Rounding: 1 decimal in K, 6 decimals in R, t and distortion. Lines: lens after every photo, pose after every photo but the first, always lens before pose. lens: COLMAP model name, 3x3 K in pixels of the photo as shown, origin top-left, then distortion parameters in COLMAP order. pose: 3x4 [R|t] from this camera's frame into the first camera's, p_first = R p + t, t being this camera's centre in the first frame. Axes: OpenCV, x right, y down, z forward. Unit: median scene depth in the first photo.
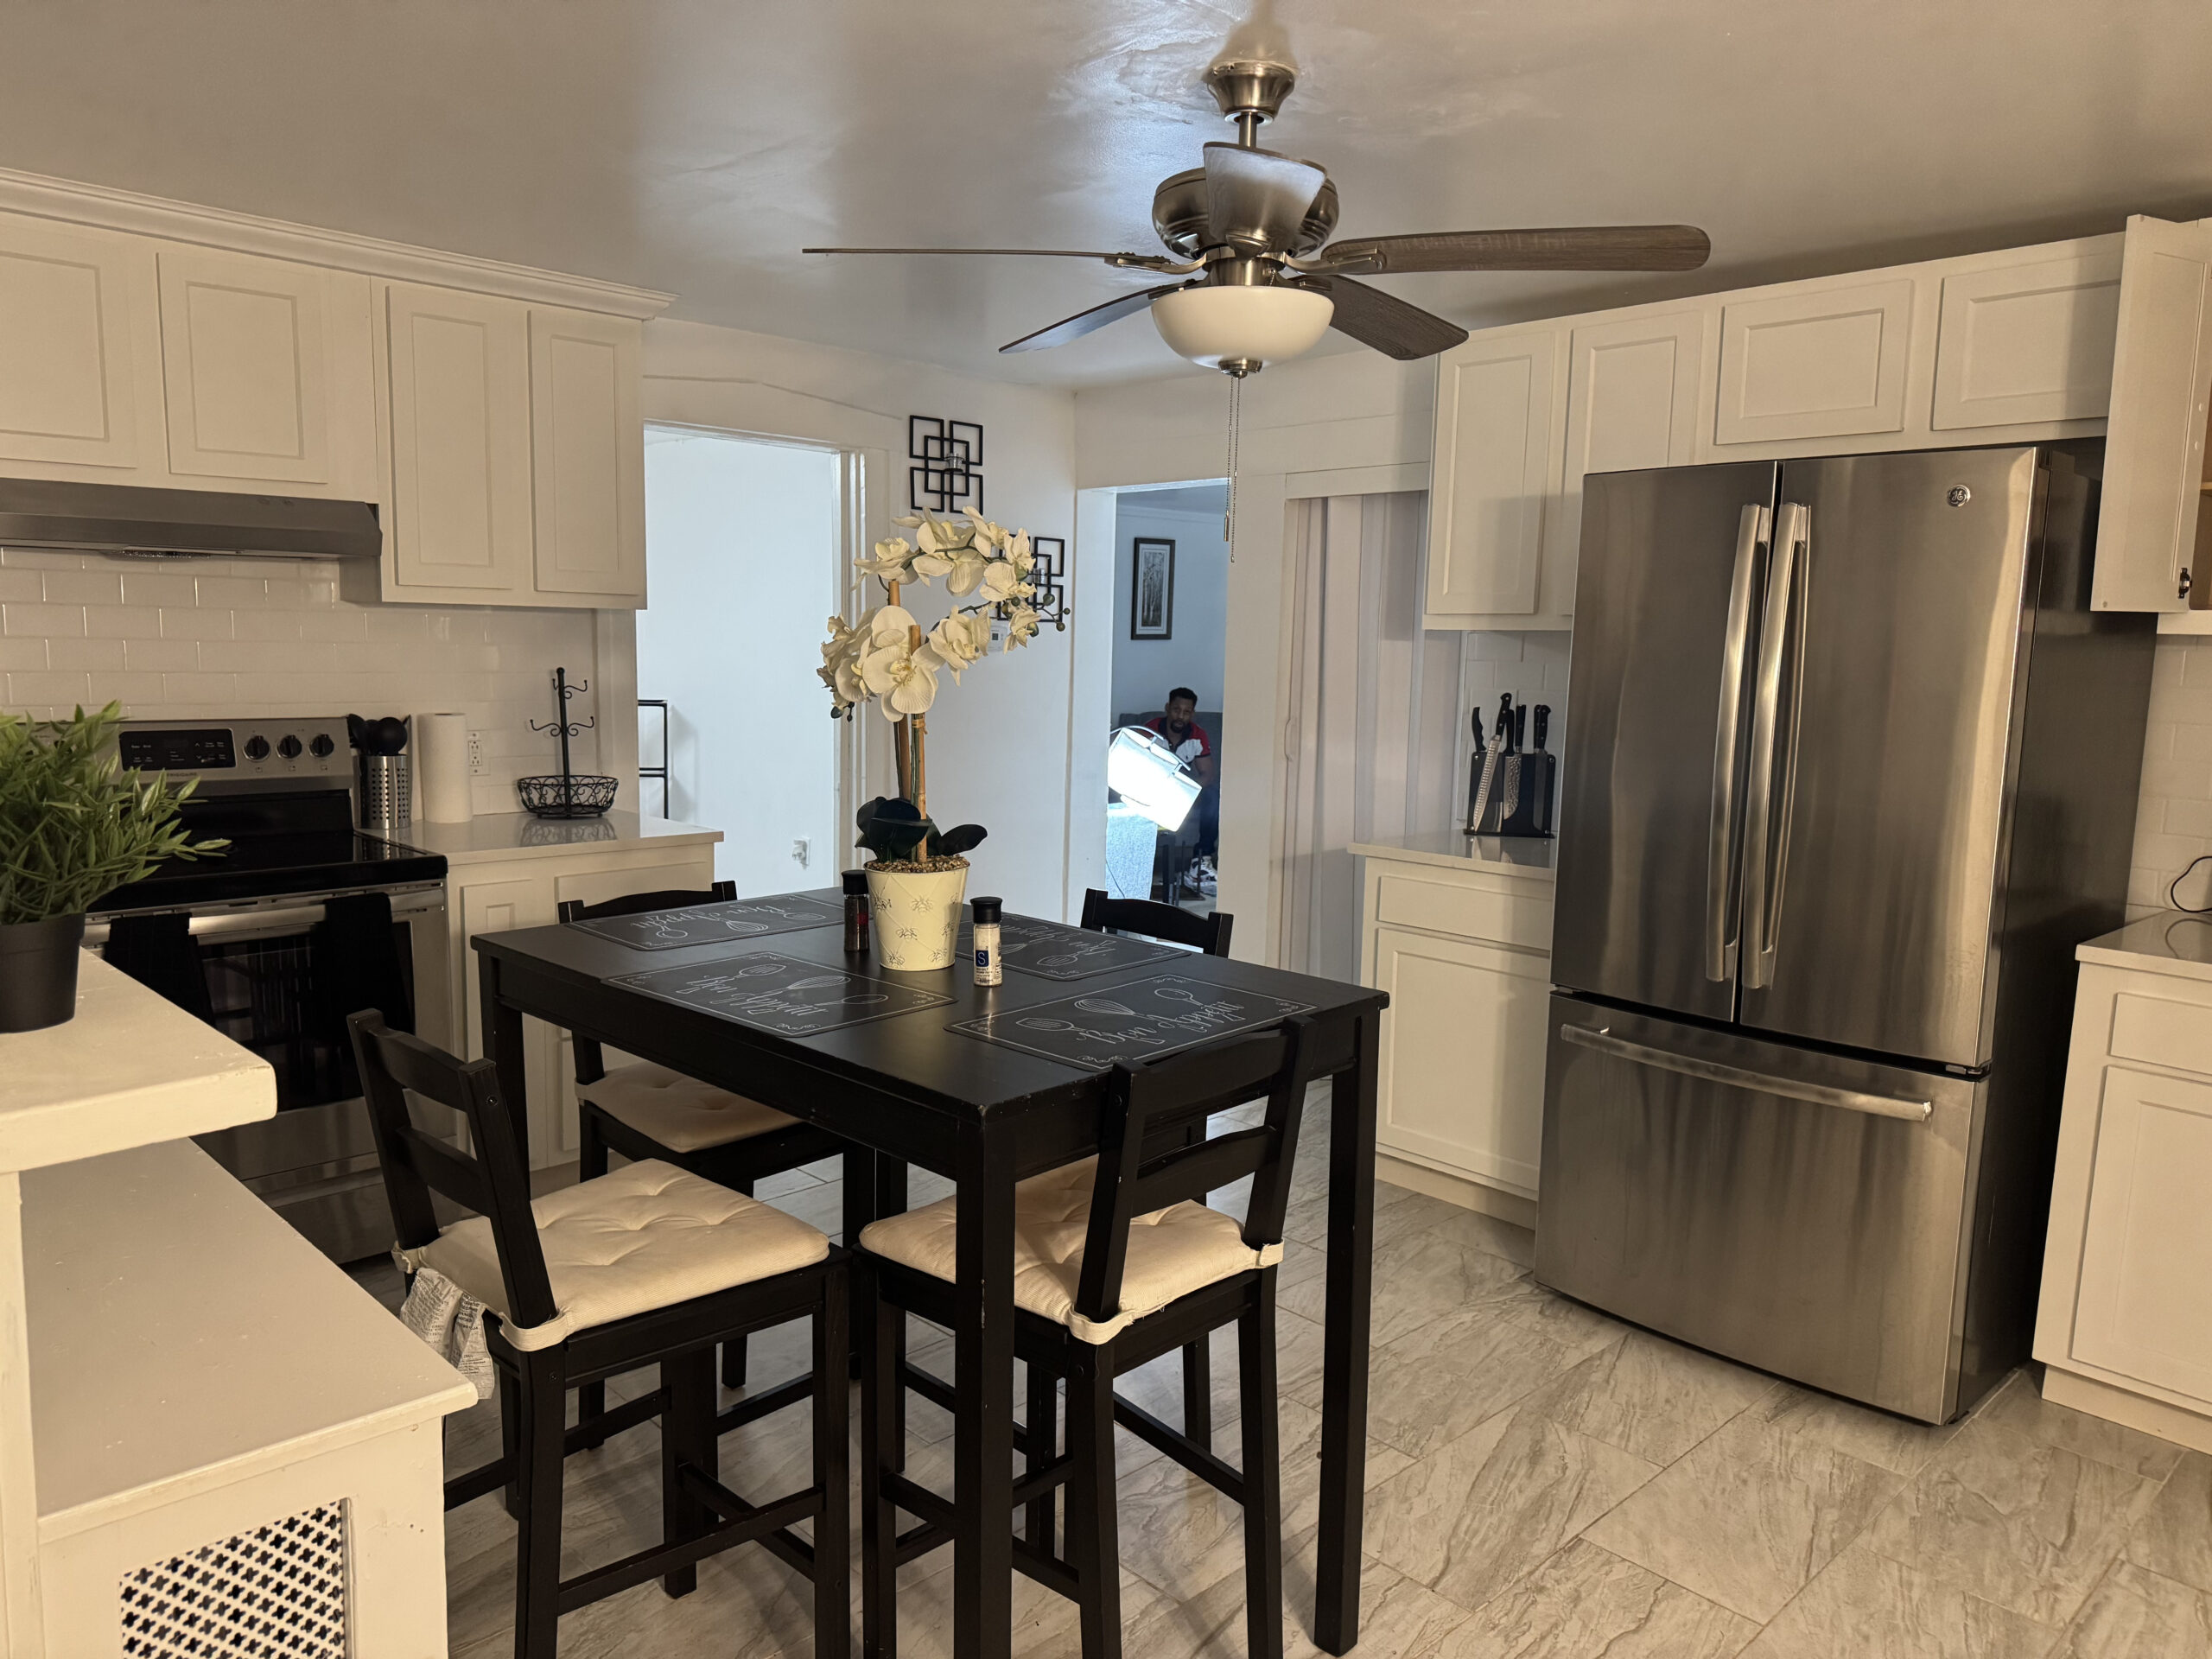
lens RADIAL K [[1535.6, 0, 1106.0], [0, 1535.6, 829.5], [0, 0, 1]] dist [0.086637, -0.141676]
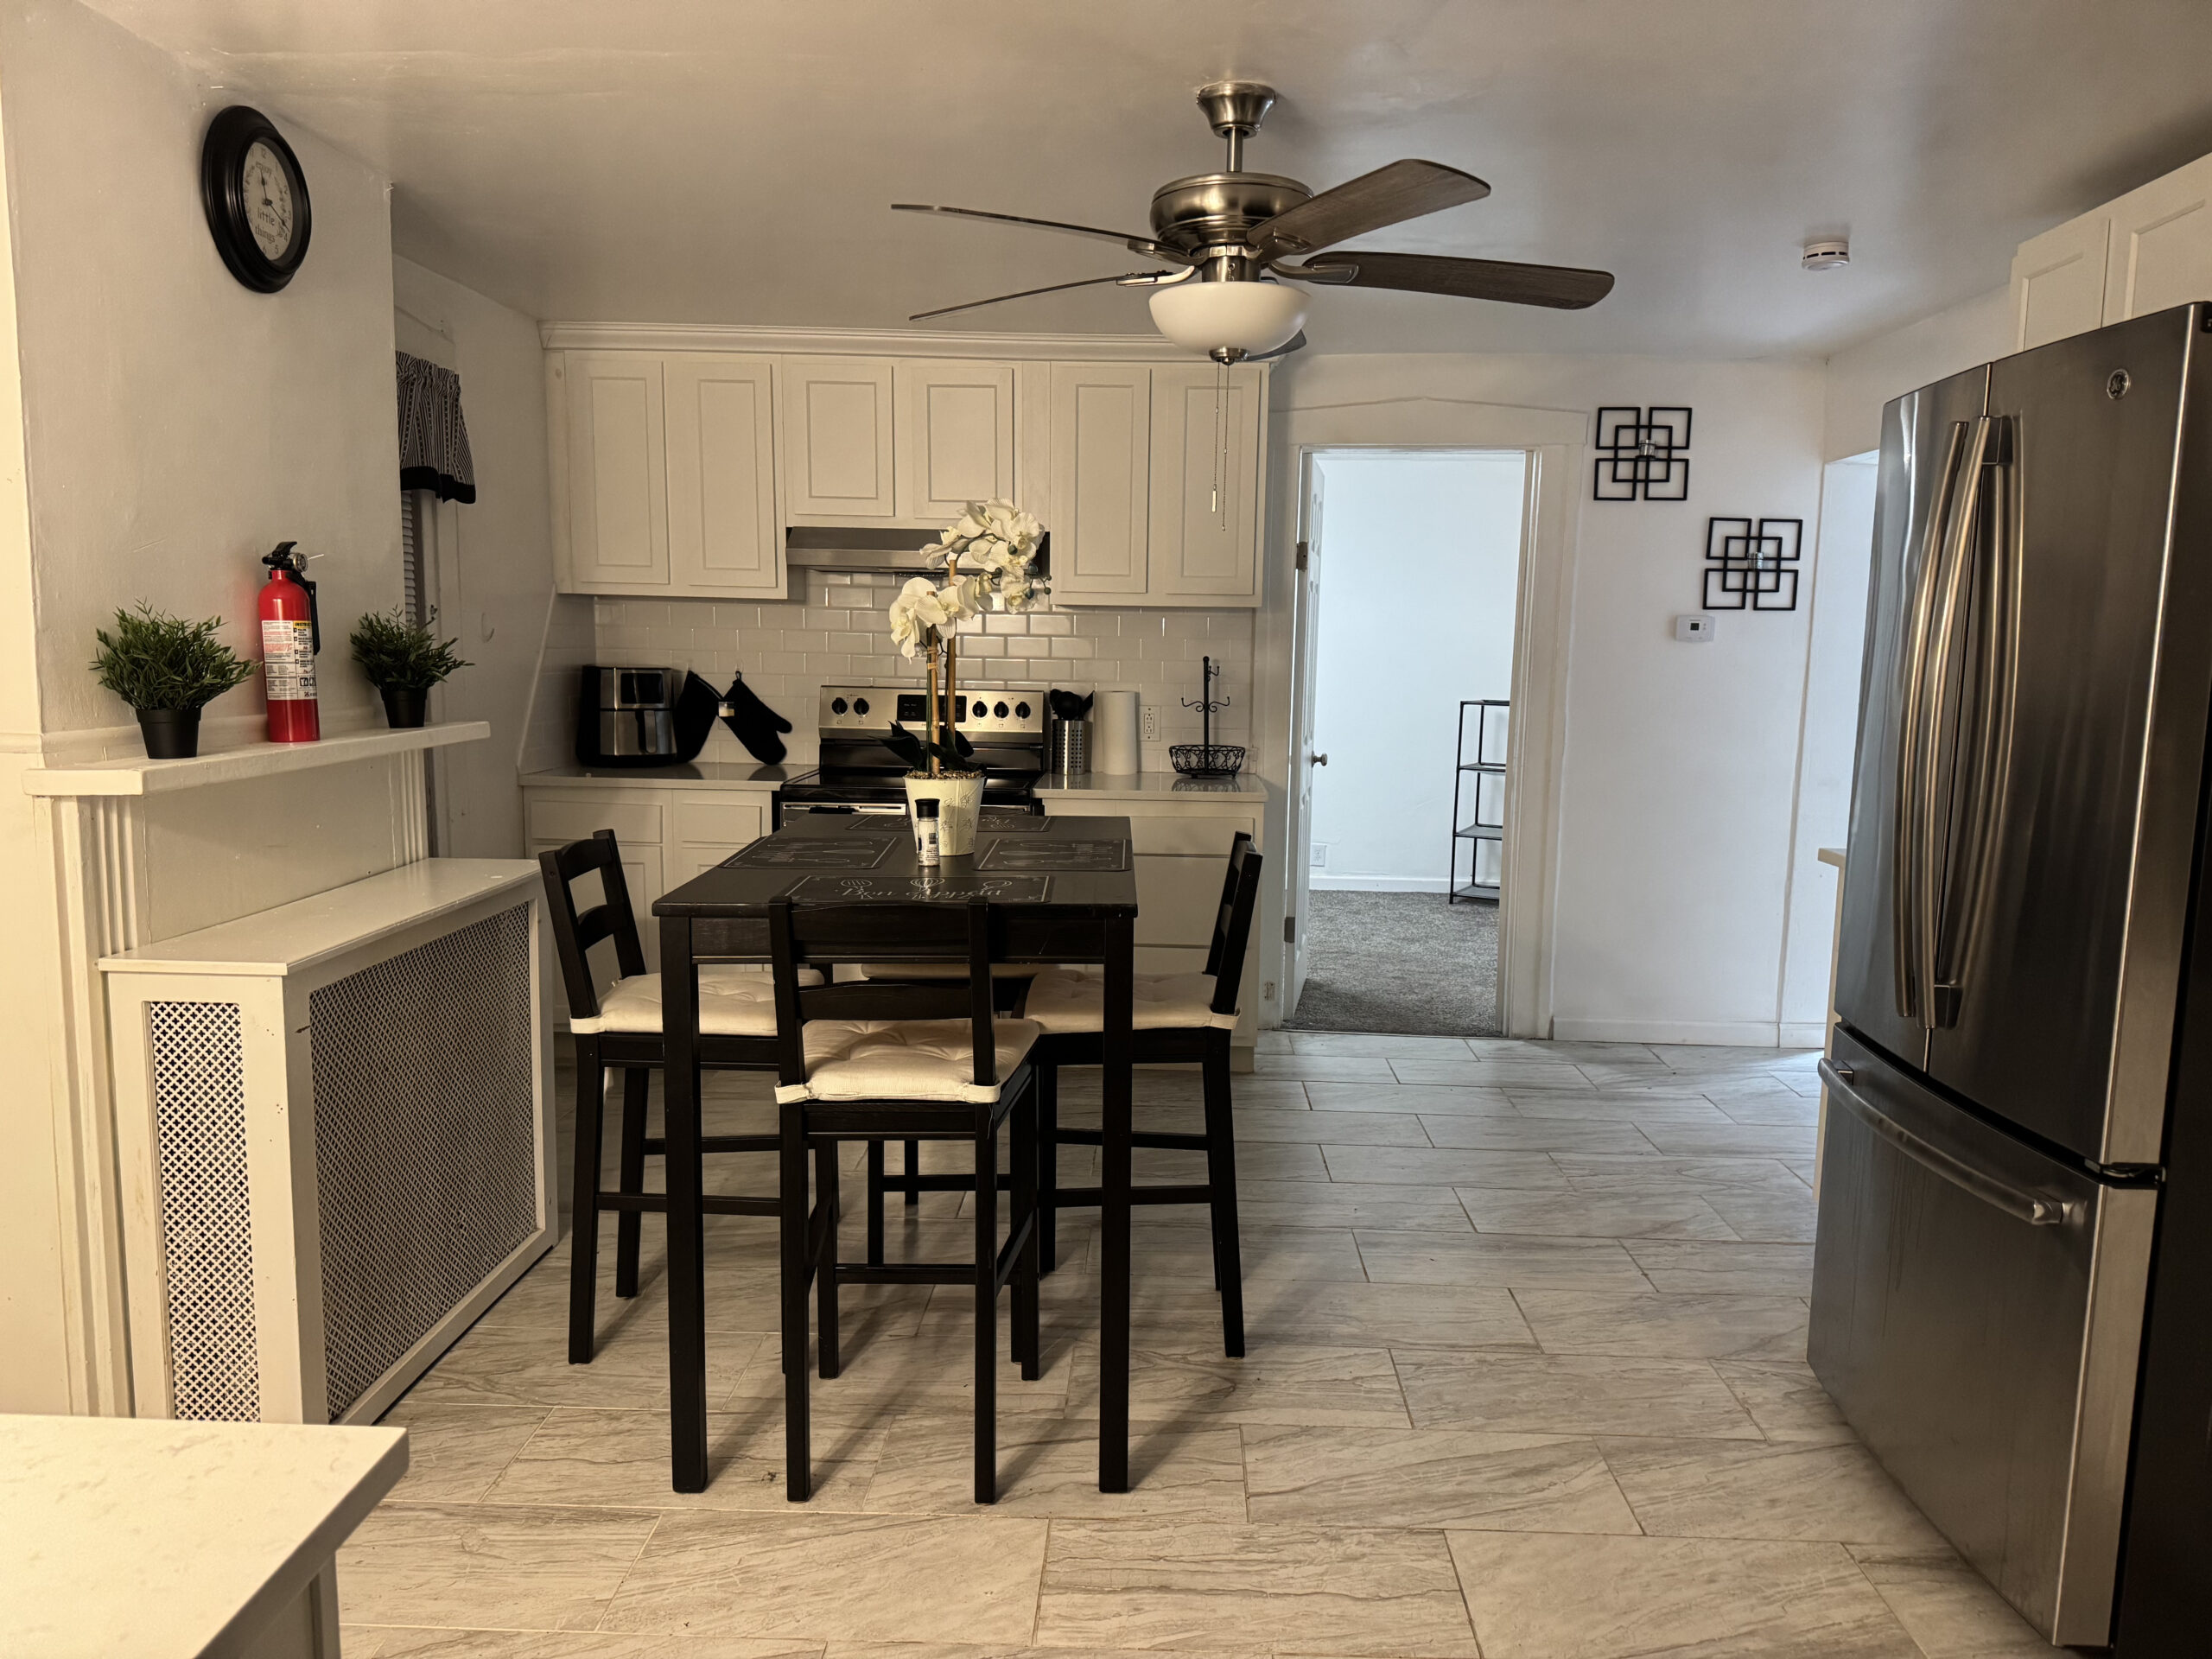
lens RADIAL K [[1535.6, 0, 1106.0], [0, 1535.6, 829.5], [0, 0, 1]] dist [0.086637, -0.141676]
pose [[0.694290, 0.075925, -0.715679, 0.474801], [-0.088021, 0.995913, 0.020264, 0.015353], [0.714292, 0.048925, 0.698135, 0.097468]]
